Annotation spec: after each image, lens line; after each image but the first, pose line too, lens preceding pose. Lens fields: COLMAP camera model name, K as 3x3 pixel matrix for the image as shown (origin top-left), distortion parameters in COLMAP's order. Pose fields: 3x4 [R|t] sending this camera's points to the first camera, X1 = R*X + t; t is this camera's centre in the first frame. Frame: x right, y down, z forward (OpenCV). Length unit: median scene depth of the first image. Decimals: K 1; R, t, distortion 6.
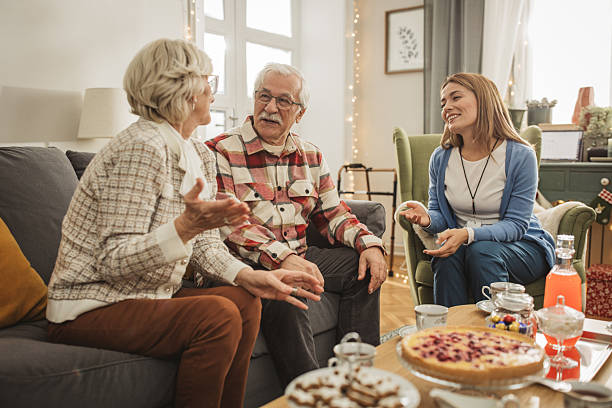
lens RADIAL K [[577.2, 0, 299.0], [0, 577.2, 204.4], [0, 0, 1]] dist [-0.011691, -0.010073]
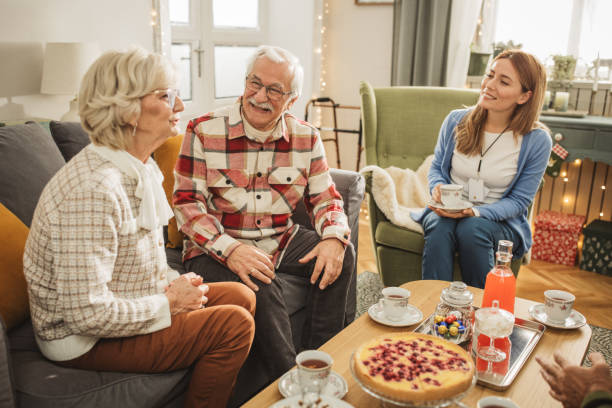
lens RADIAL K [[580.8, 0, 306.0], [0, 580.8, 204.0], [0, 0, 1]] dist [-0.018148, -0.016452]
pose [[0.997661, 0.004097, 0.068227, 0.000726], [-0.015968, 0.984549, 0.174378, -0.095479], [-0.066459, -0.175060, 0.982312, -0.027506]]
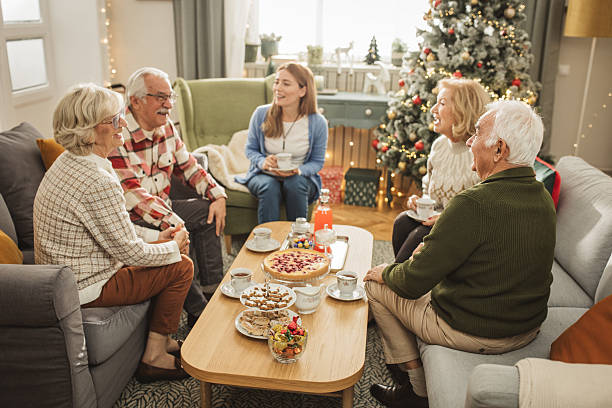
lens RADIAL K [[597.6, 0, 306.0], [0, 597.6, 204.0], [0, 0, 1]] dist [-0.006191, -0.015197]
pose [[0.868509, -0.134209, 0.477158, -0.241881], [0.019419, 0.971120, 0.237799, -0.168135], [-0.495292, -0.197265, 0.846033, -0.286565]]
